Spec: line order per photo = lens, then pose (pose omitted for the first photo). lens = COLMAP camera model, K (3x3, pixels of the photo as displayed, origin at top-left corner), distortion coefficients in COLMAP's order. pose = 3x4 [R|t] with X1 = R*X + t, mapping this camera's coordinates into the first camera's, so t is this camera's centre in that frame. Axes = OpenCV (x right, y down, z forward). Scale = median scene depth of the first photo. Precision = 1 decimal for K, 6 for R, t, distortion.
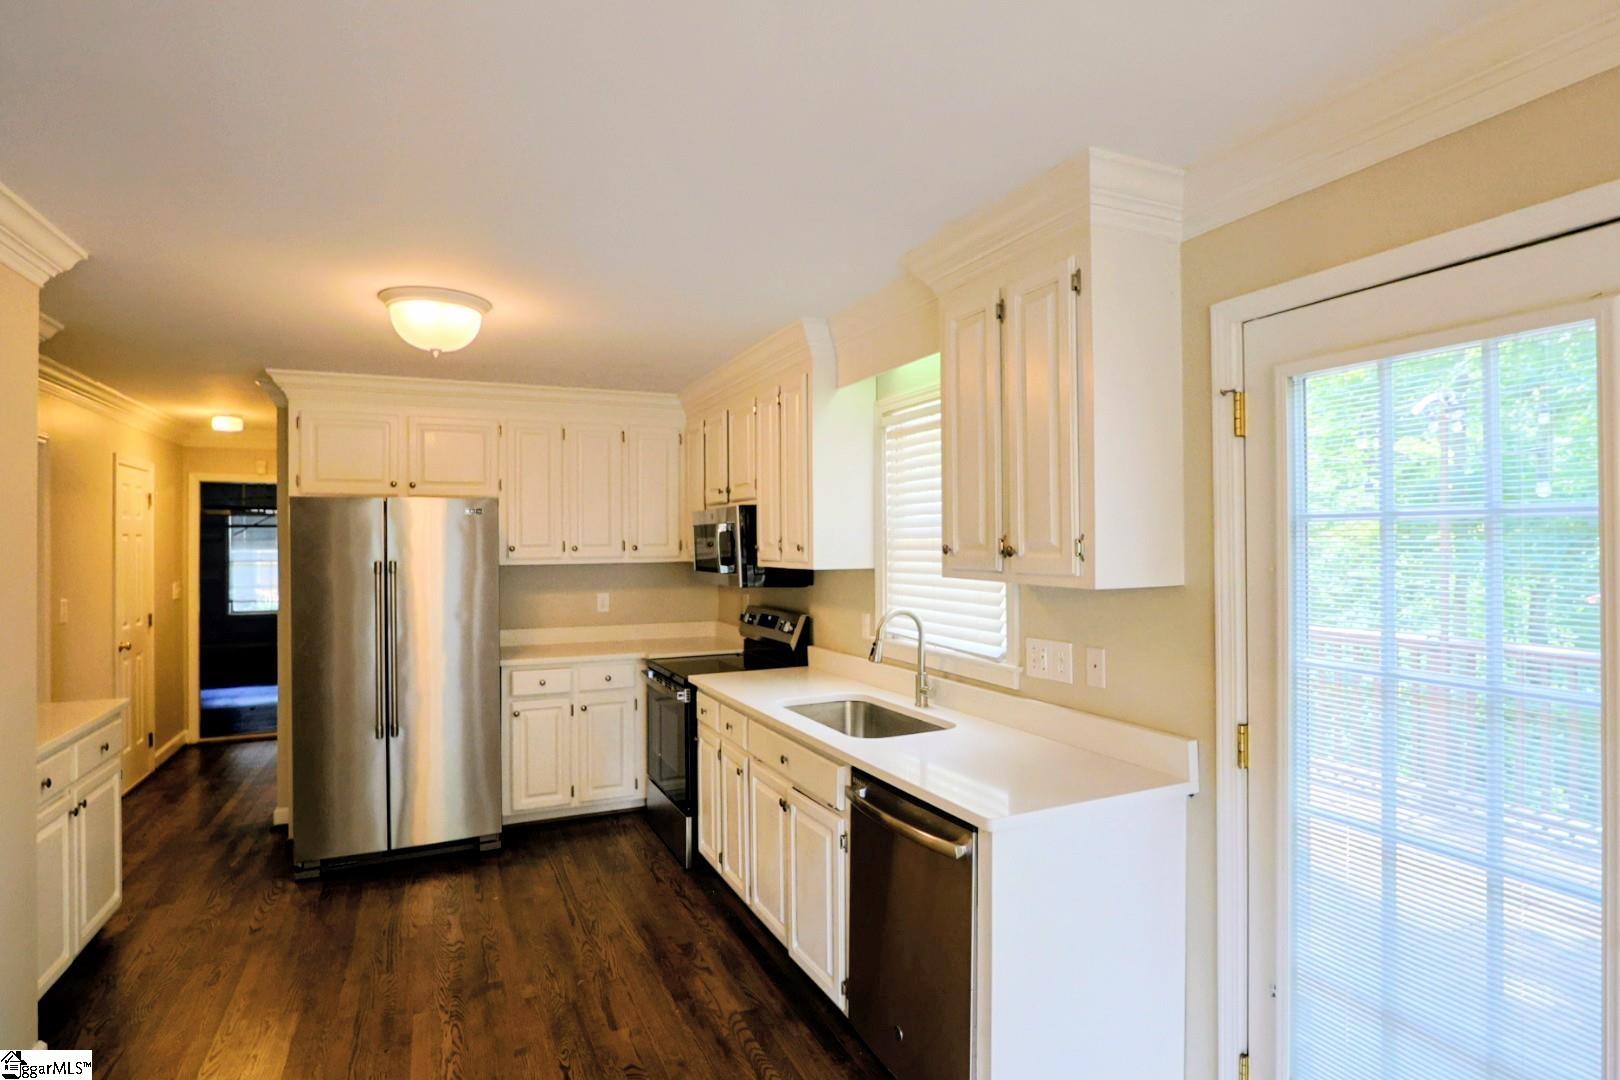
lens RADIAL K [[835.2, 0, 810.0], [0, 835.2, 540.0], [0, 0, 1]] dist [-0.000422, -0.000066]
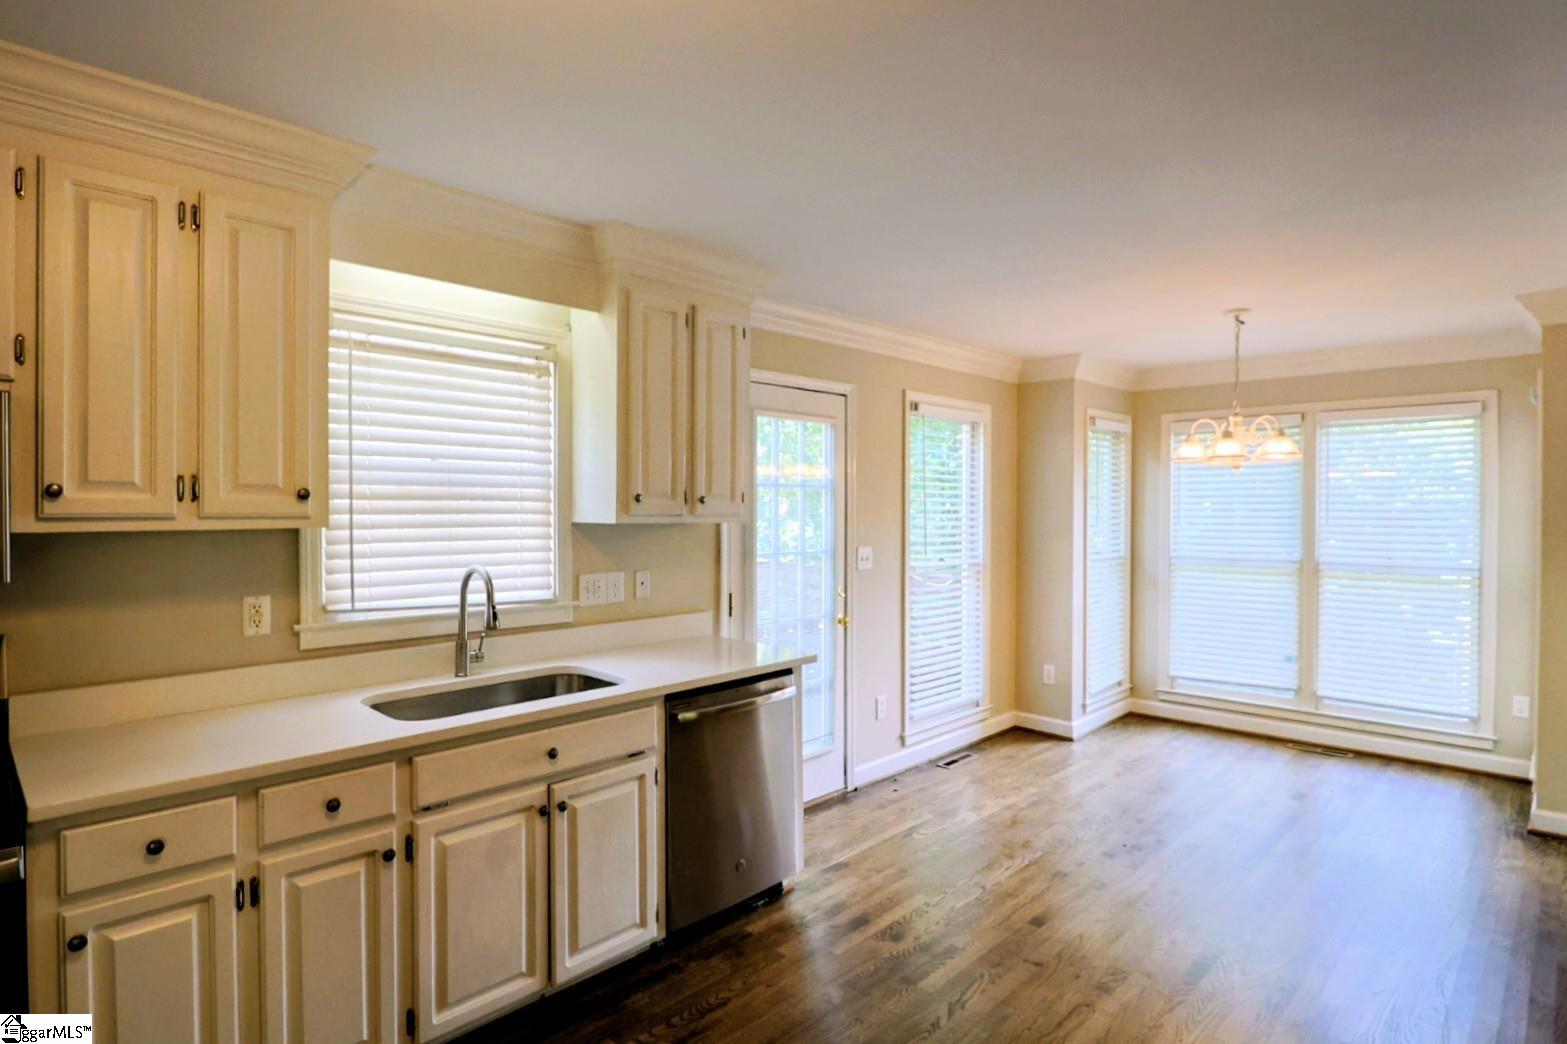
lens RADIAL K [[807.9, 0, 783.5], [0, 807.9, 522.0], [0, 0, 1]] dist [-0.000422, -0.000066]
pose [[-0.363198, -0.016208, 0.931571, -0.878324], [0.003026, 0.999823, 0.018576, 0.020529], [-0.931707, 0.009565, -0.363084, 1.111627]]
